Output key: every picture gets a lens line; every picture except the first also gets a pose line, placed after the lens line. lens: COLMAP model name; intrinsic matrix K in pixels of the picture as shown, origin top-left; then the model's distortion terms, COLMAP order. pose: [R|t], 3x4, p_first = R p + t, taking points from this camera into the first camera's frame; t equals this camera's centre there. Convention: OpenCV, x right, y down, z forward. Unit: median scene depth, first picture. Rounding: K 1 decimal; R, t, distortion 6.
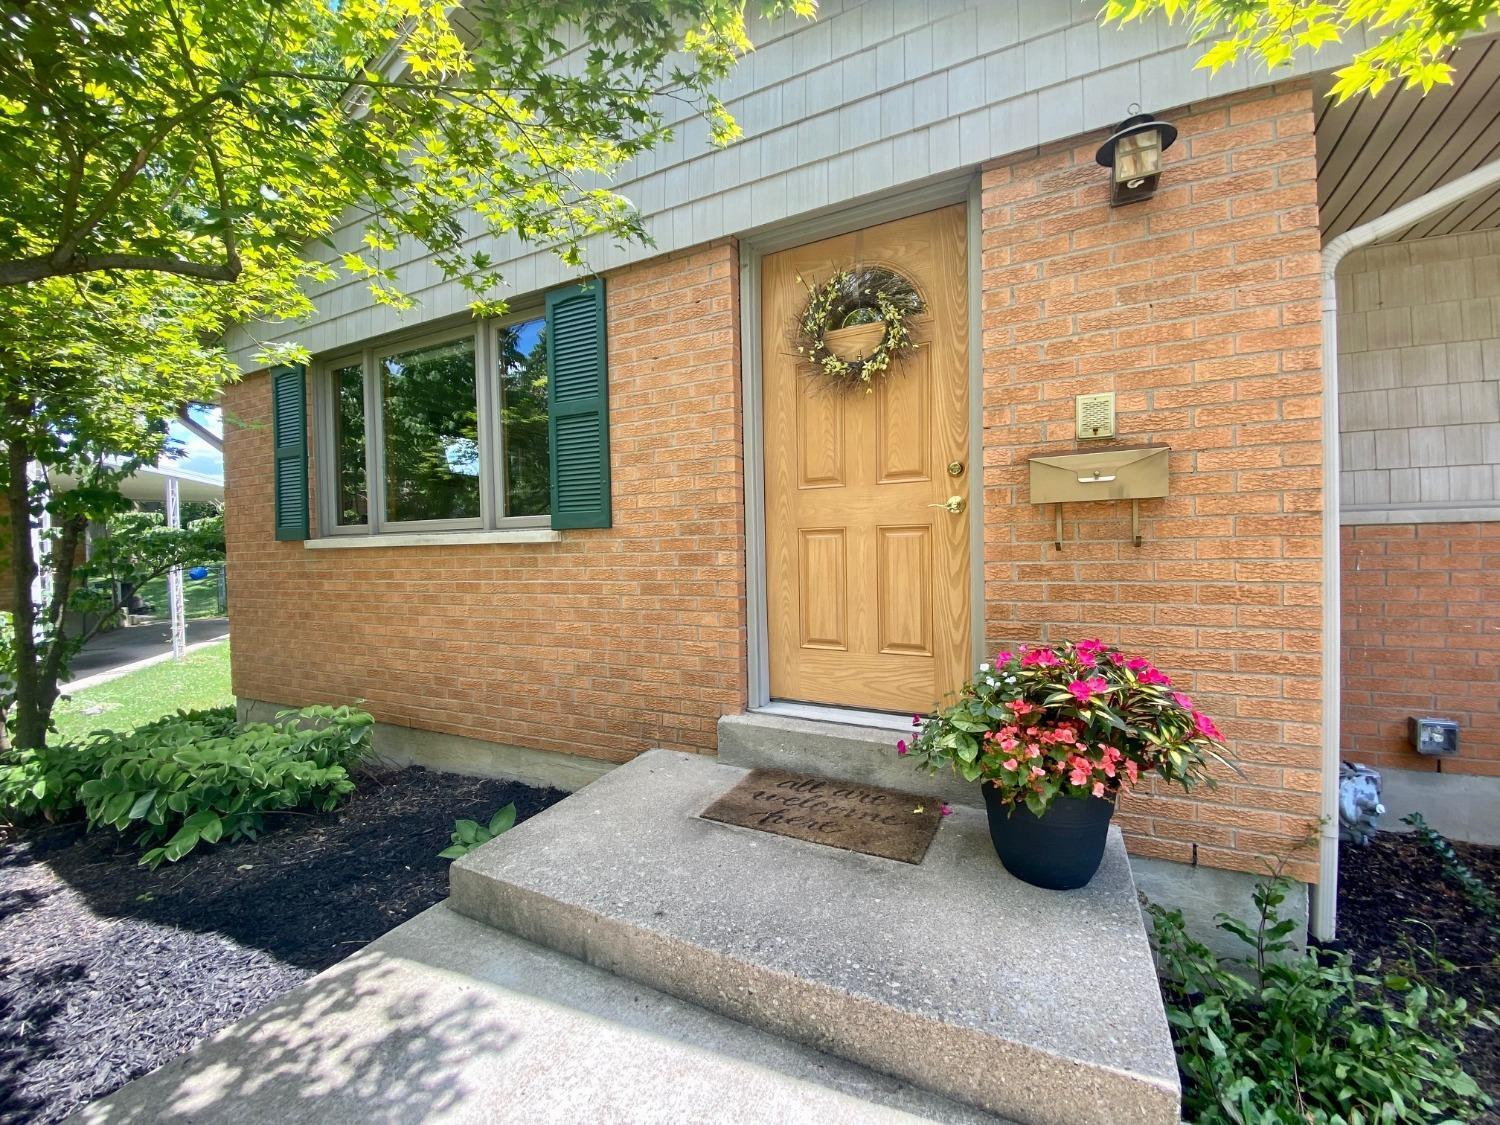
lens RADIAL K [[613.0, 0, 754.9], [0, 613.0, 560.7], [0, 0, 1]] dist [-0.003422, -0.009001]
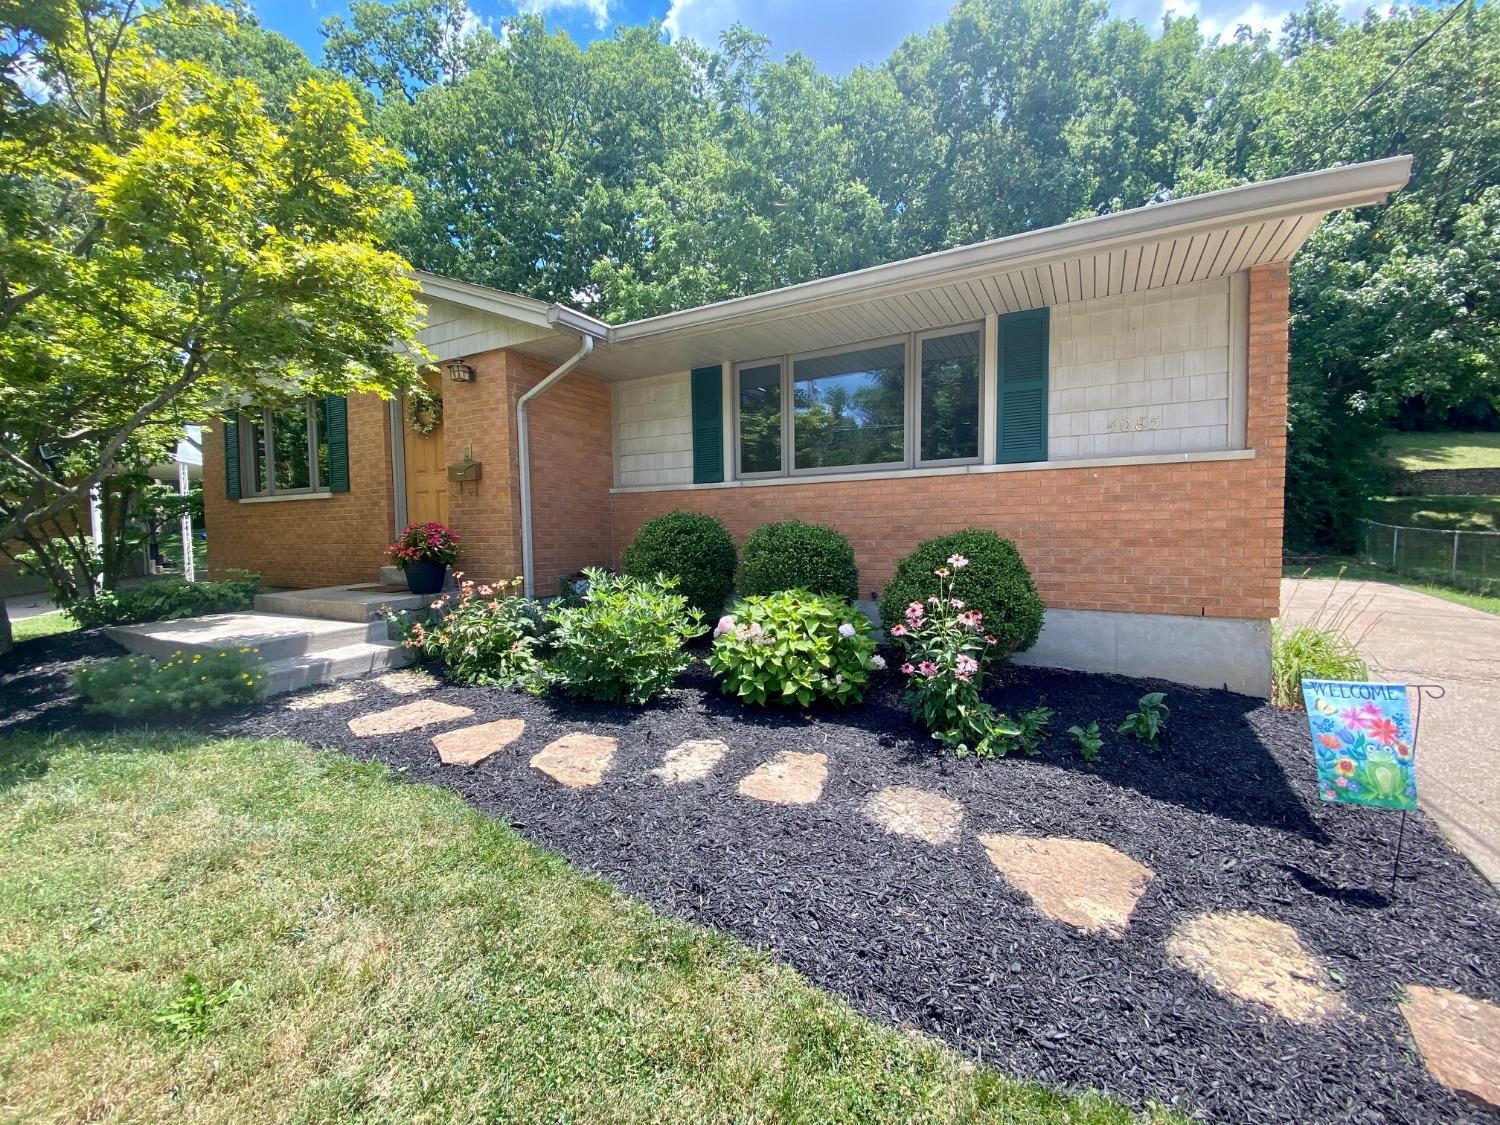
lens RADIAL K [[613.0, 0, 753.8], [0, 613.0, 556.1], [0, 0, 1]] dist [-0.003422, -0.009001]
pose [[0.999670, 0.010530, -0.023447, 1.182137], [-0.009959, 0.999654, 0.024350, 0.103985], [0.023696, -0.024109, 0.999428, -1.138879]]
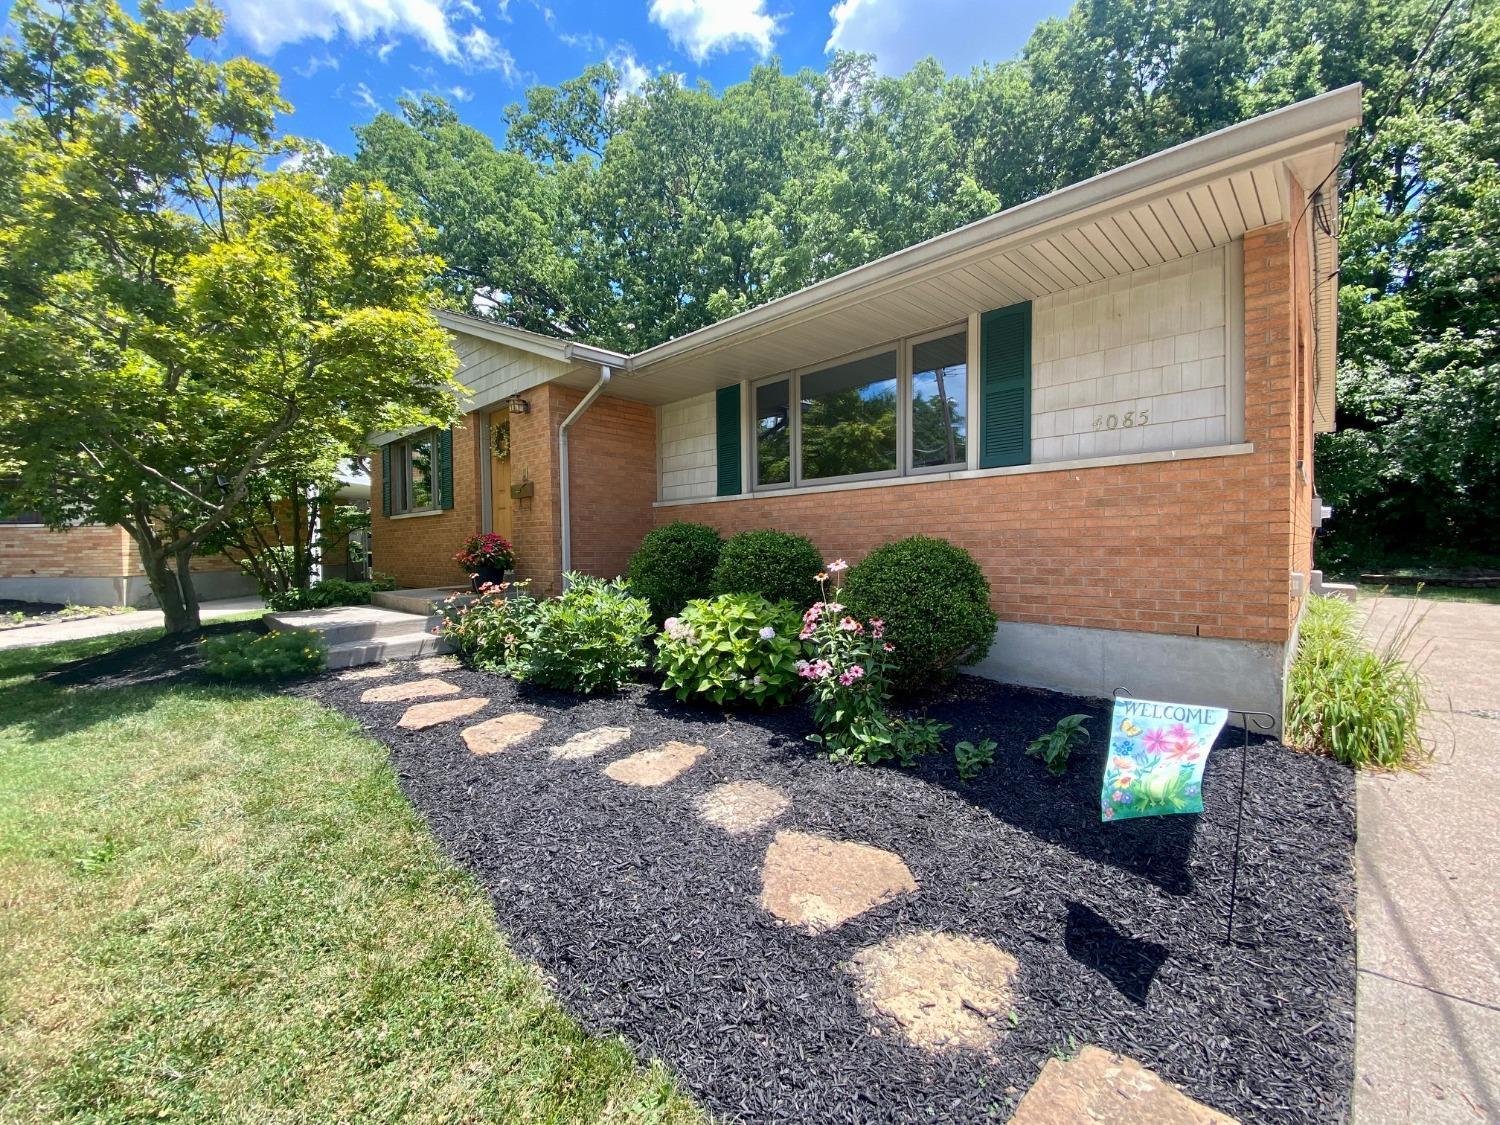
lens RADIAL K [[613.0, 0, 758.8], [0, 613.0, 559.2], [0, 0, 1]] dist [-0.003422, -0.009001]
pose [[0.959922, 0.017411, -0.279724, 1.631428], [-0.016484, 0.999848, 0.005667, 0.118291], [0.279780, -0.000829, 0.960064, -1.131708]]
